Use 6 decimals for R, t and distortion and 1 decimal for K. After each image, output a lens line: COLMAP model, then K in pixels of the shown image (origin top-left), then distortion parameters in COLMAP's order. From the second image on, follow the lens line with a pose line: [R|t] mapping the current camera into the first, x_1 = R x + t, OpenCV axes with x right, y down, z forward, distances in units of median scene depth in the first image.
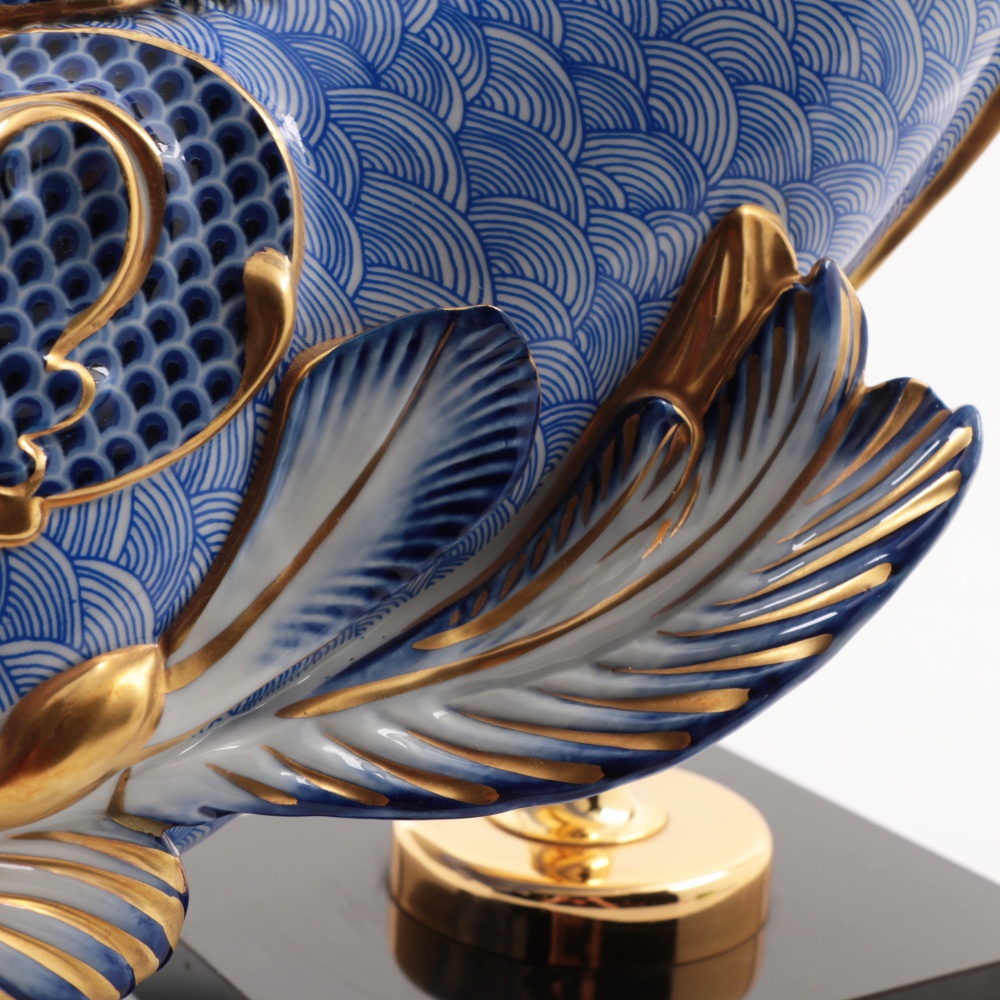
lens RADIAL K [[2481.5, 0, 550.7], [0, 2481.5, 477.6], [0, 0, 1]] dist [-0.003059, 0.000000]
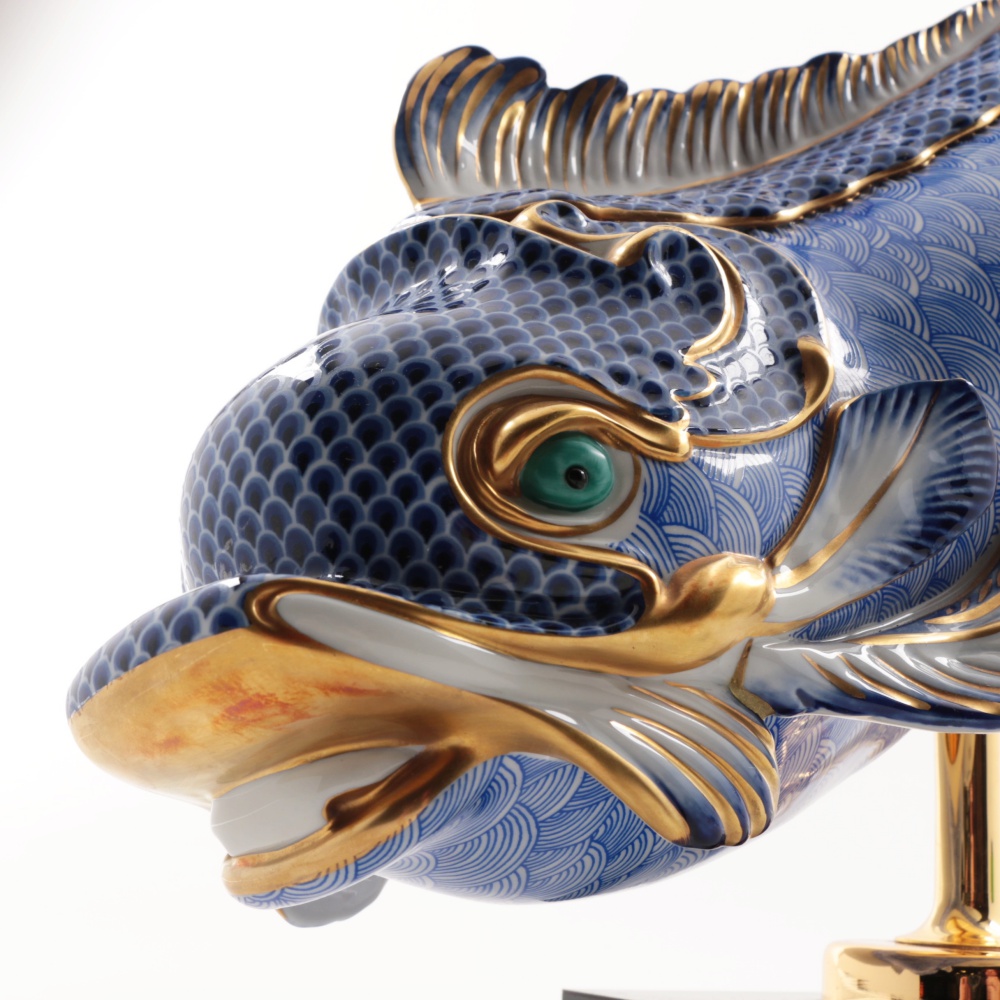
lens RADIAL K [[1620.1, 0, 494.0], [0, 1620.1, 507.8], [0, 0, 1]] dist [-0.072650, 0.000000]
pose [[0.997316, -0.023002, -0.069504, -0.230983], [-0.009446, 0.901000, -0.433715, 0.401690], [0.072599, 0.433208, 0.898365, 0.182204]]
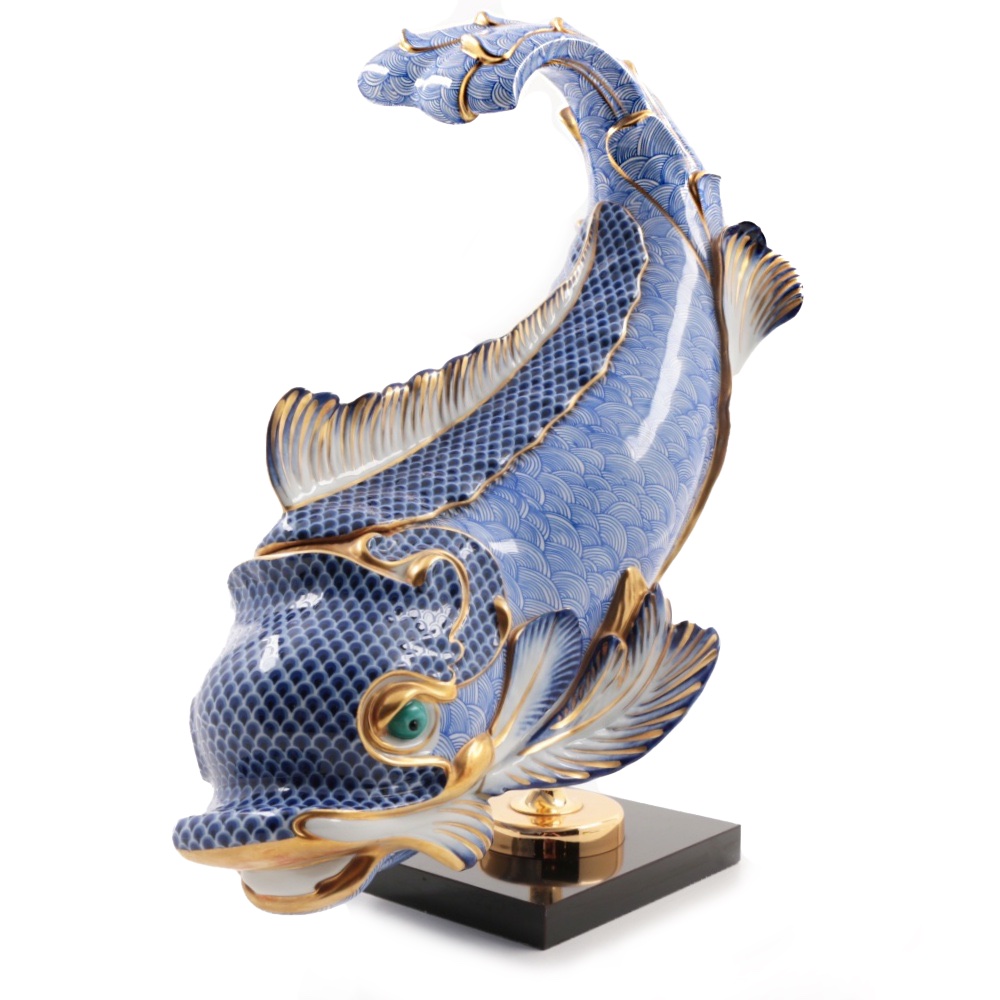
lens RADIAL K [[1423.3, 0, 496.8], [0, 1423.3, 499.2], [0, 0, 1]] dist [-0.184354, 0.000000]
pose [[0.965928, -0.074972, 0.247713, -0.516006], [0.111785, 0.984097, -0.138049, 0.026743], [-0.233424, 0.161037, 0.958948, -0.620184]]
